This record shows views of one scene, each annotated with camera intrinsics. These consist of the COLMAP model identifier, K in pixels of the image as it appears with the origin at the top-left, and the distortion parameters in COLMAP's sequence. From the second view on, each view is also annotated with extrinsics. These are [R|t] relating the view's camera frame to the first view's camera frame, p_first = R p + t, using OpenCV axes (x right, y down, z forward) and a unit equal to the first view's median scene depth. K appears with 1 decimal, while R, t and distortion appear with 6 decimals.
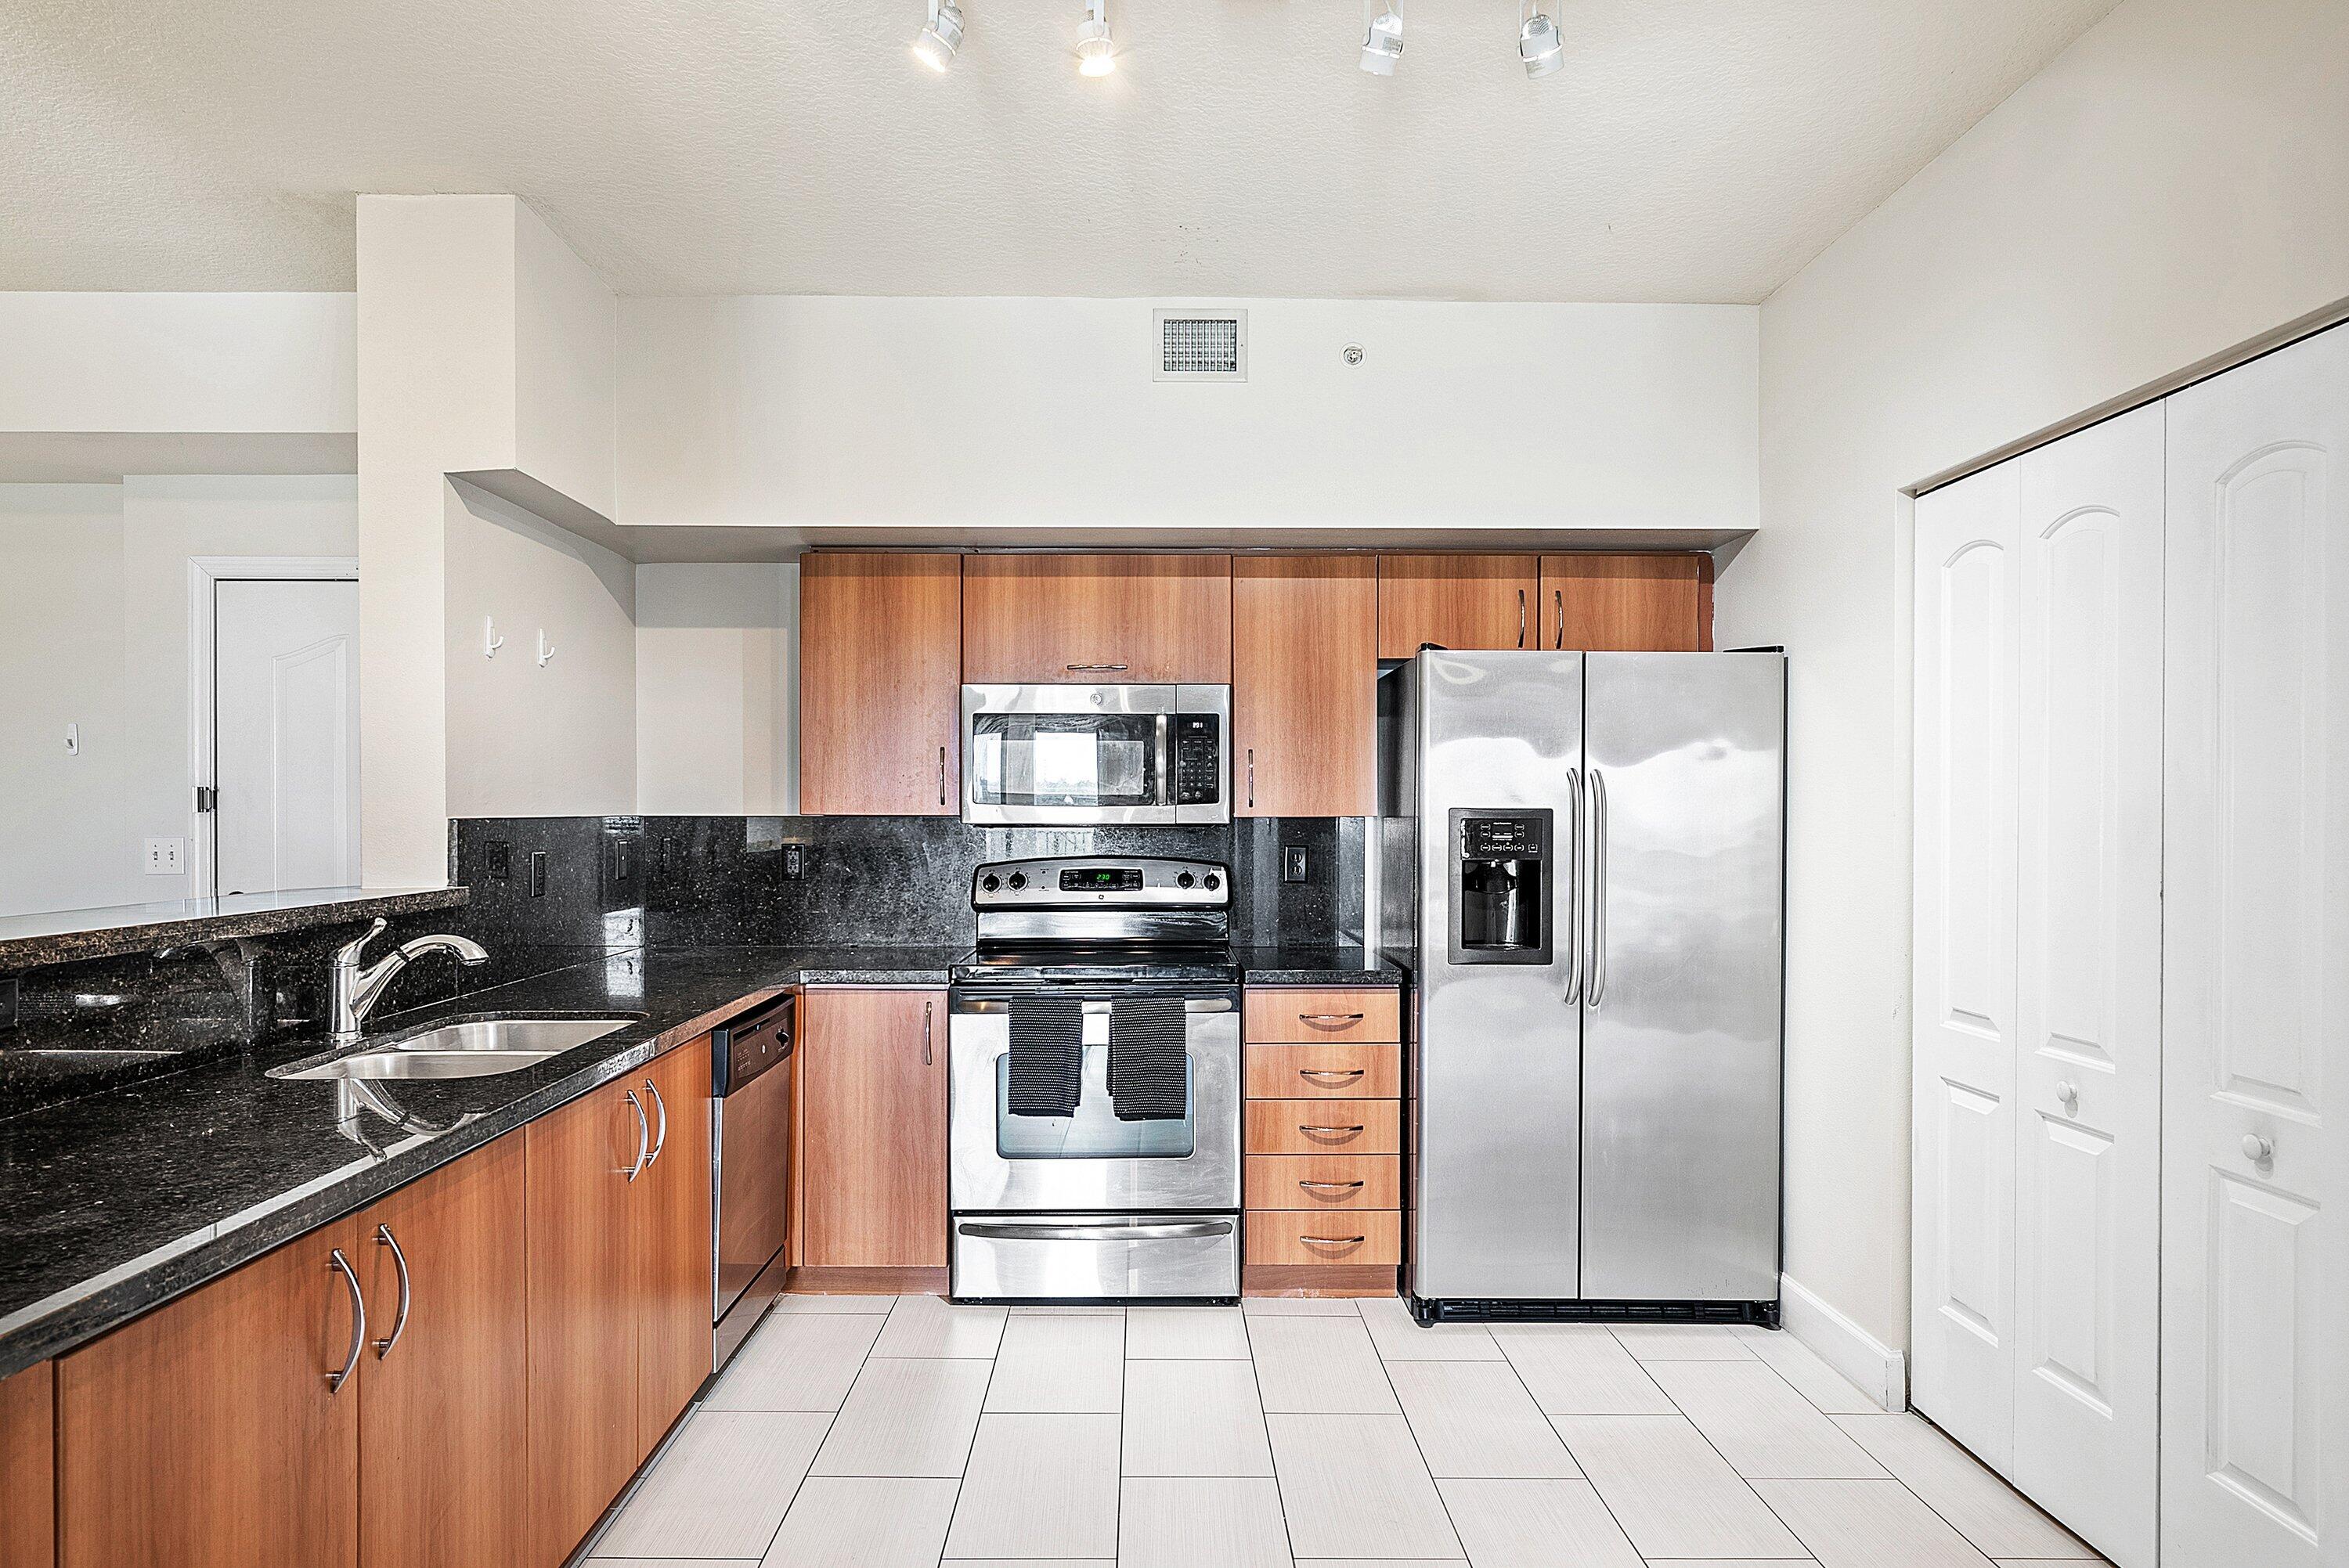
lens RADIAL K [[1458.0, 0, 1162.7], [0, 1458.0, 818.6], [0, 0, 1]] dist [0.007700, 0.002992]
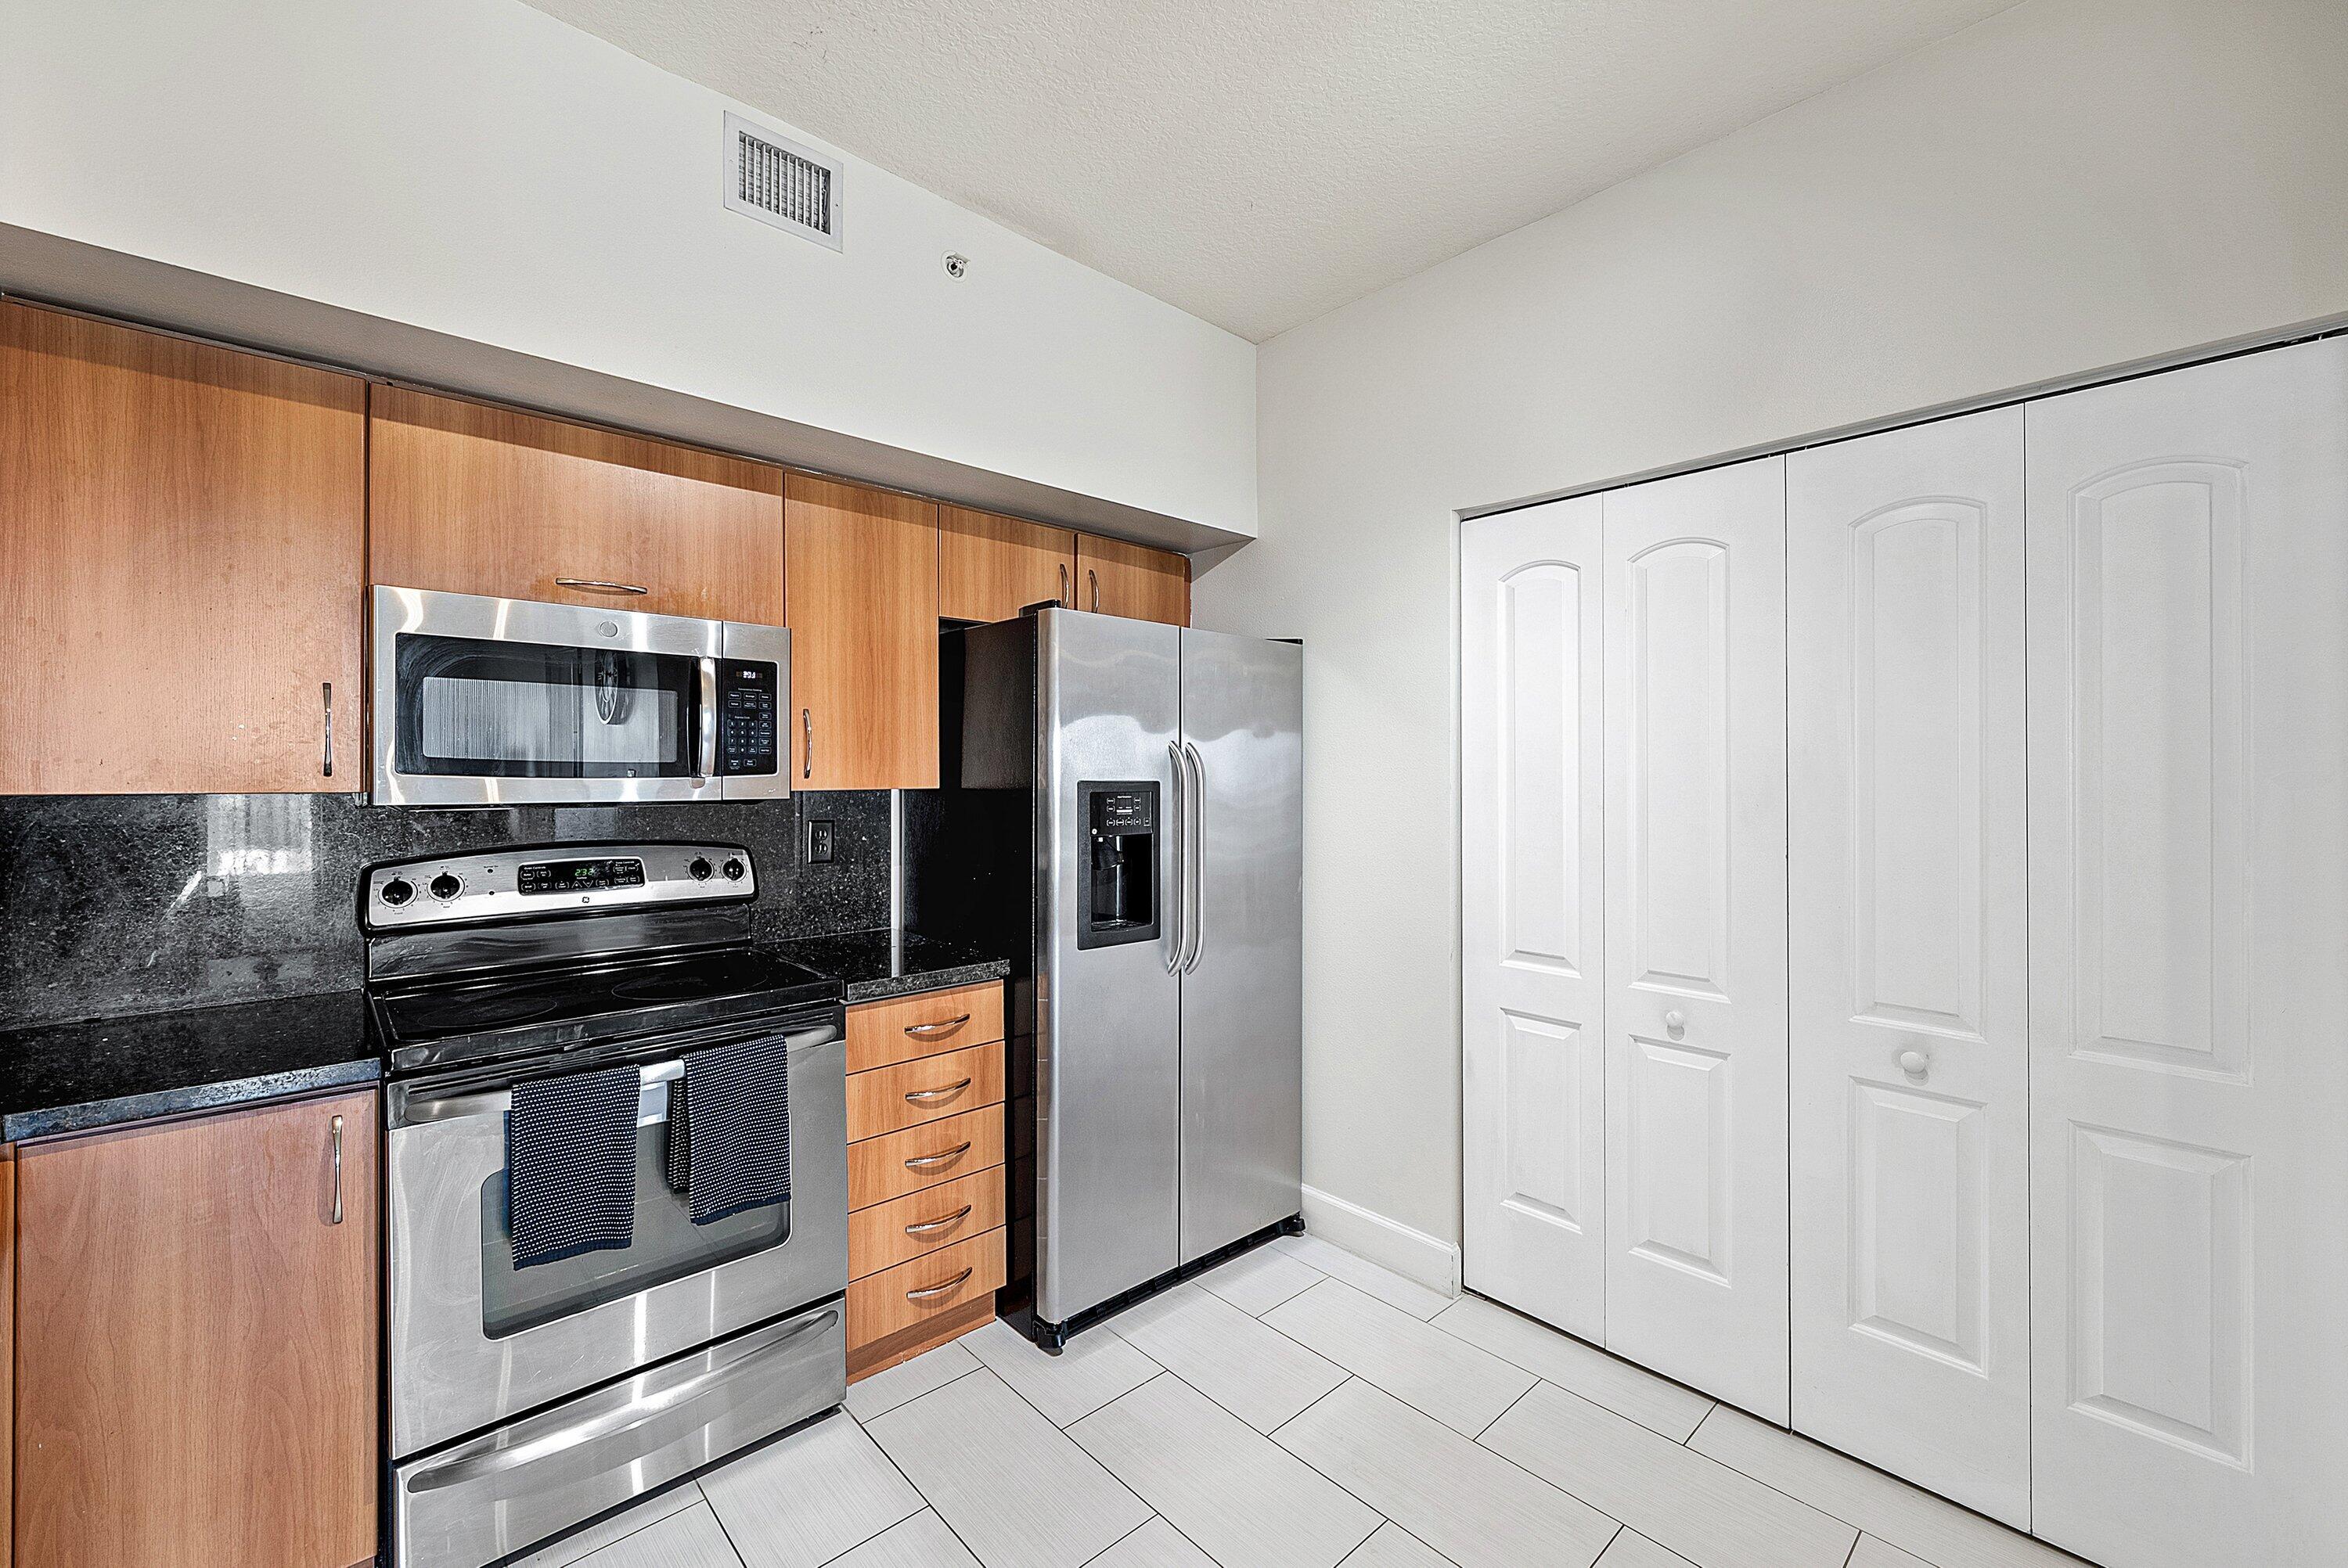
lens RADIAL K [[986.8, 0, 1154.2], [0, 986.8, 770.5], [0, 0, 1]] dist [-0.002479, 0.000663]
pose [[0.749583, 0.003381, 0.661901, -0.173642], [-0.000617, 0.999990, -0.004409, -0.010860], [-0.661910, 0.002897, 0.749578, 0.479474]]
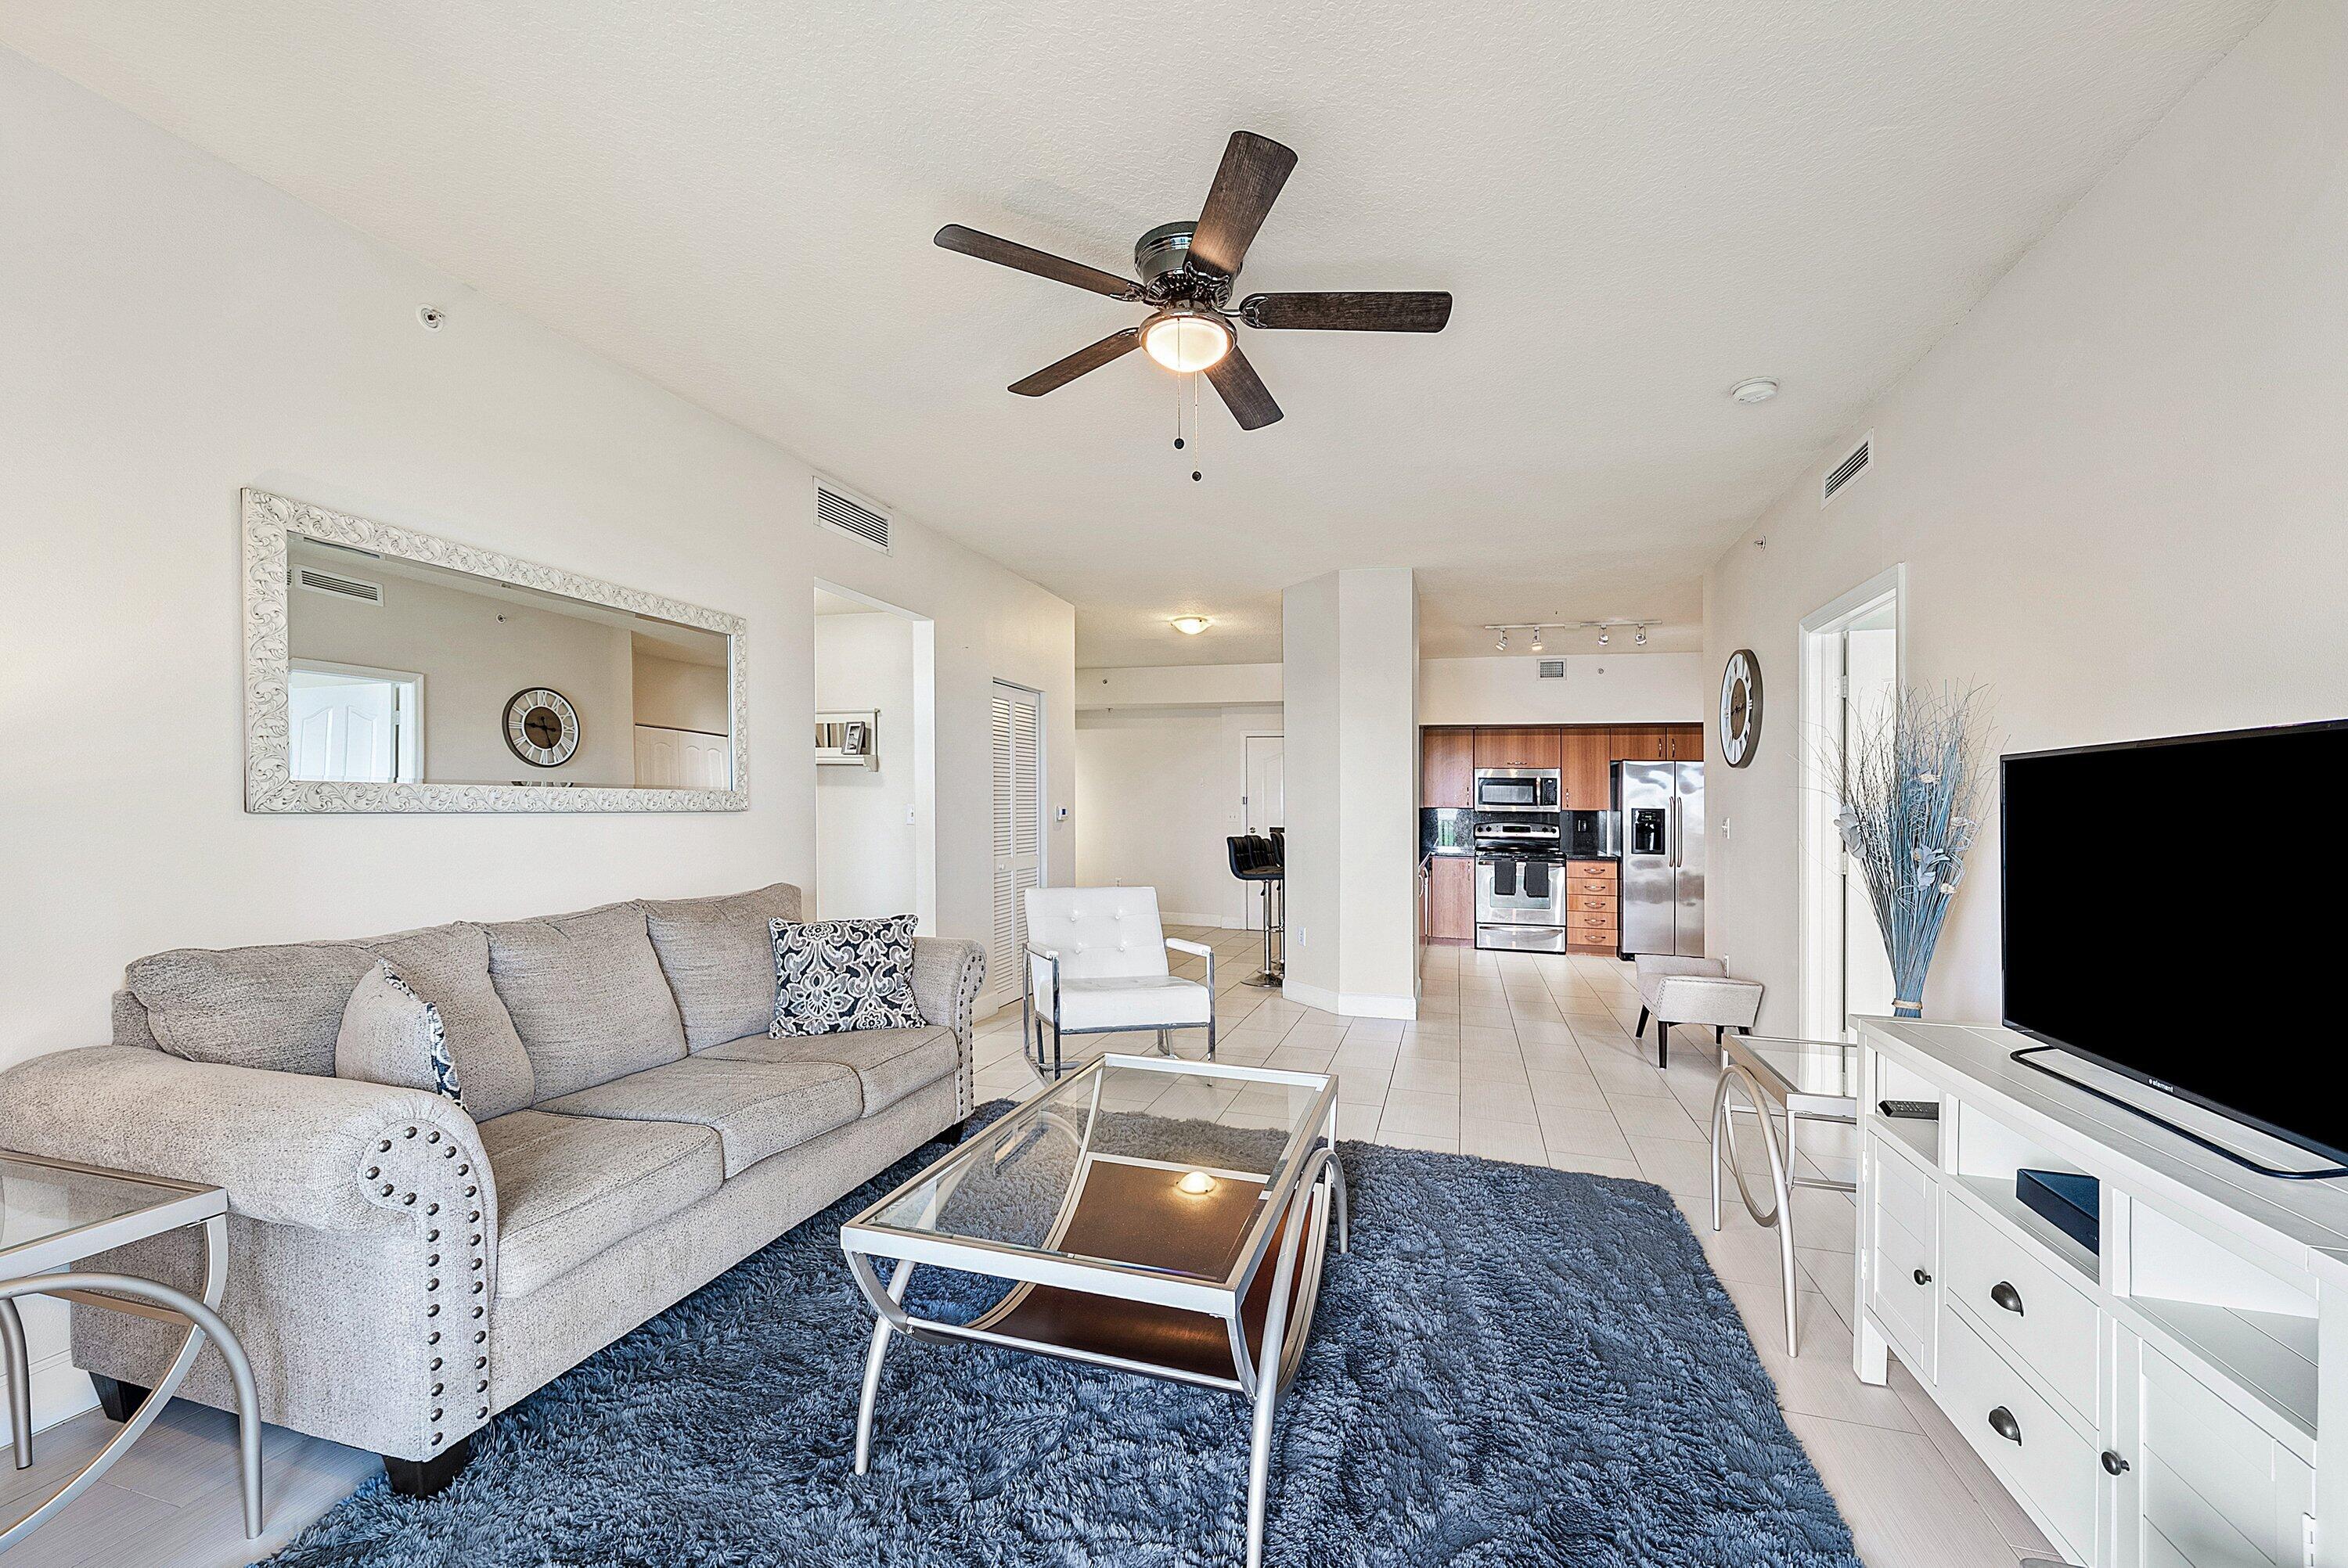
lens RADIAL K [[986.8, 0, 1162.8], [0, 986.8, 780.1], [0, 0, 1]] dist [-0.002479, 0.000663]
pose [[0.954626, 0.001080, -0.297805, -0.153738], [-0.009235, 0.999620, -0.025978, -0.002253], [0.297663, 0.027550, 0.954273, -1.442942]]
